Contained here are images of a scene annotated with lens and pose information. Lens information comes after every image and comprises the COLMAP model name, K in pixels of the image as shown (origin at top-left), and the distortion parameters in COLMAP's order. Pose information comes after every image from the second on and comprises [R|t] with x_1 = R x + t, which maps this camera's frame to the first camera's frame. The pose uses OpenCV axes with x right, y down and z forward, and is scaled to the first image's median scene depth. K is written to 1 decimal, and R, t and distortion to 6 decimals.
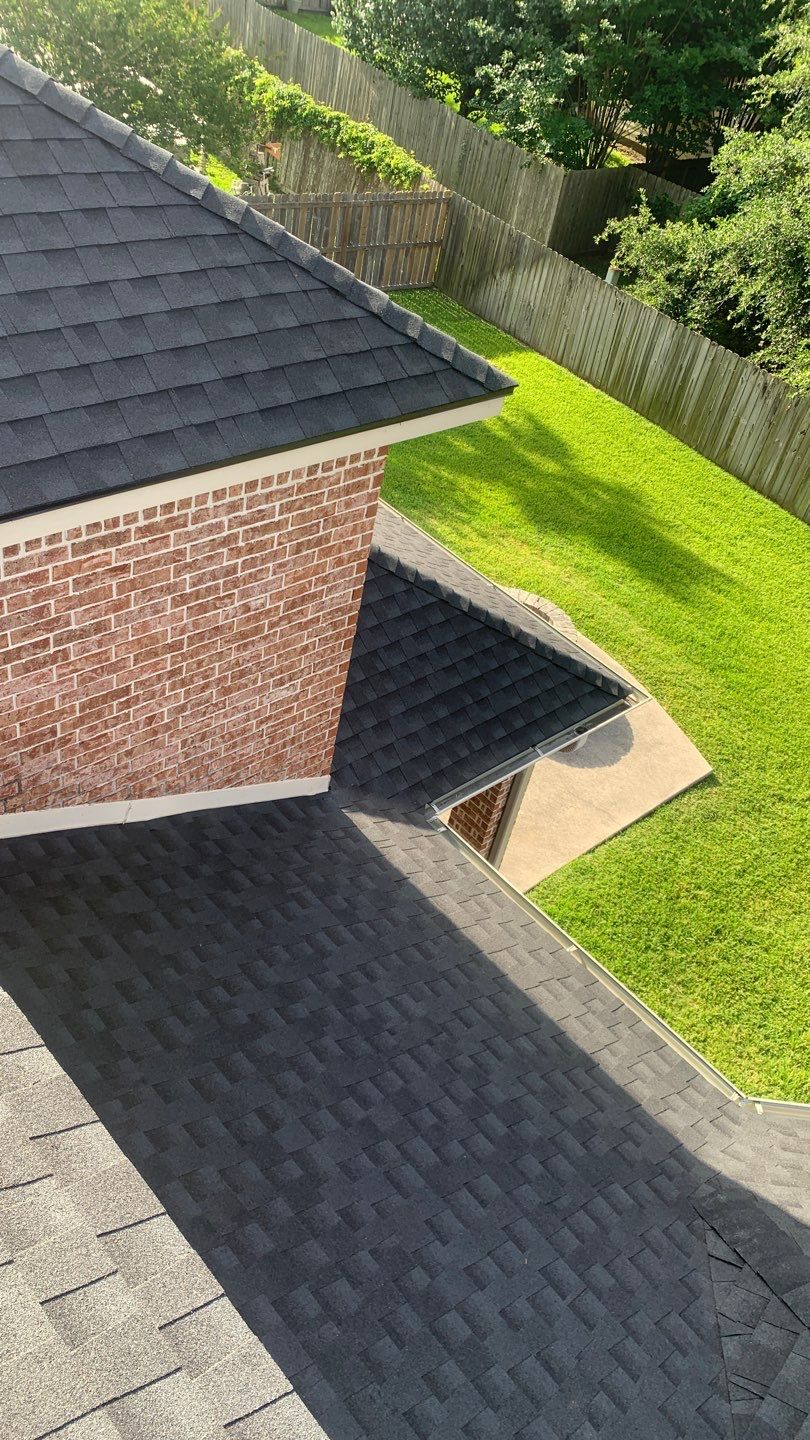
lens RADIAL K [[1081.0, 0, 405.0], [0, 1081.0, 720.0], [0, 0, 1]] dist [0.032751, -0.009626]
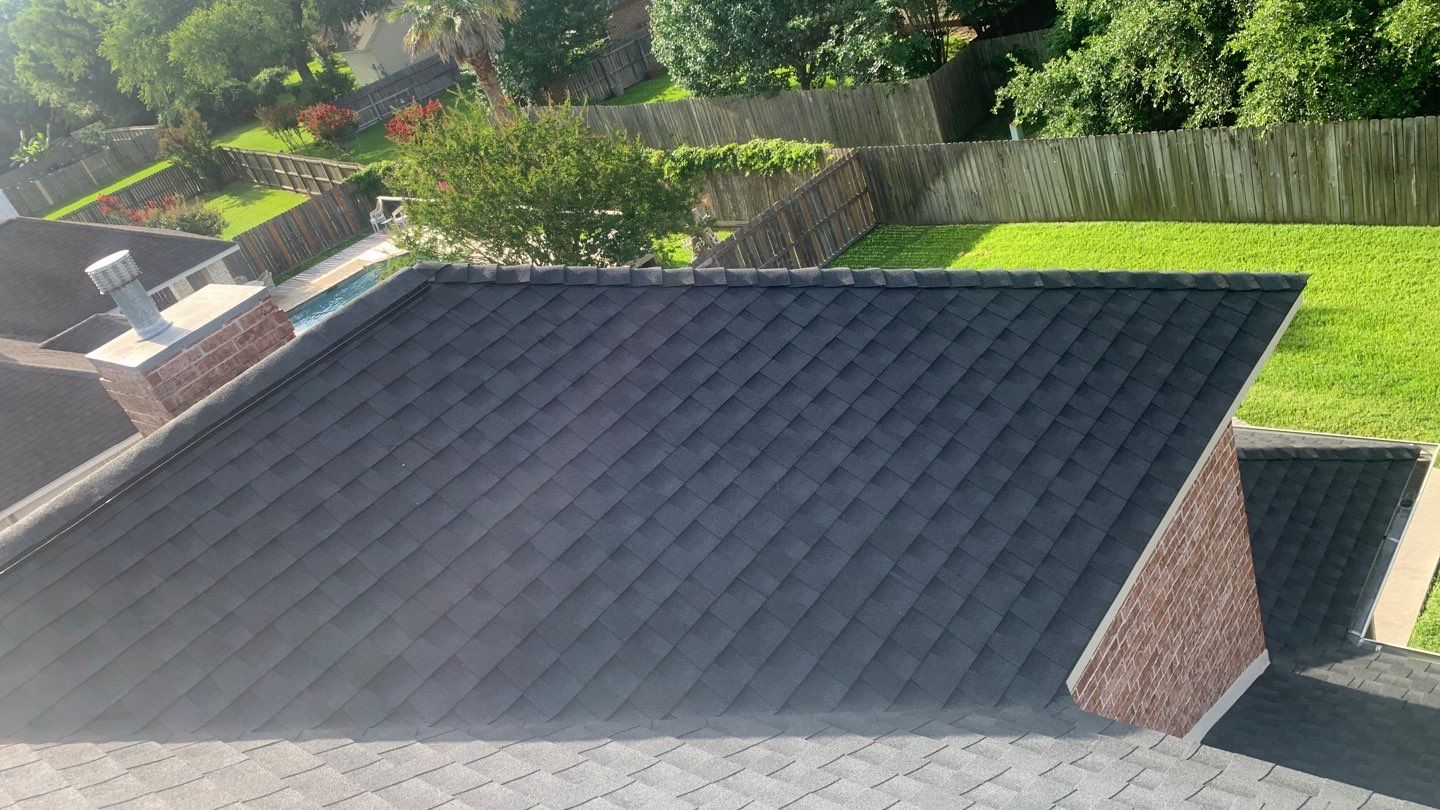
lens RADIAL K [[1107.3, 0, 707.6], [0, 1107.3, 400.3], [0, 0, 1]] dist [0.056943, -0.066022]
pose [[0.860770, -0.499333, -0.098700, -0.107488], [0.462712, 0.848440, -0.256995, -0.044581], [0.212067, 0.175544, 0.961359, -0.085252]]
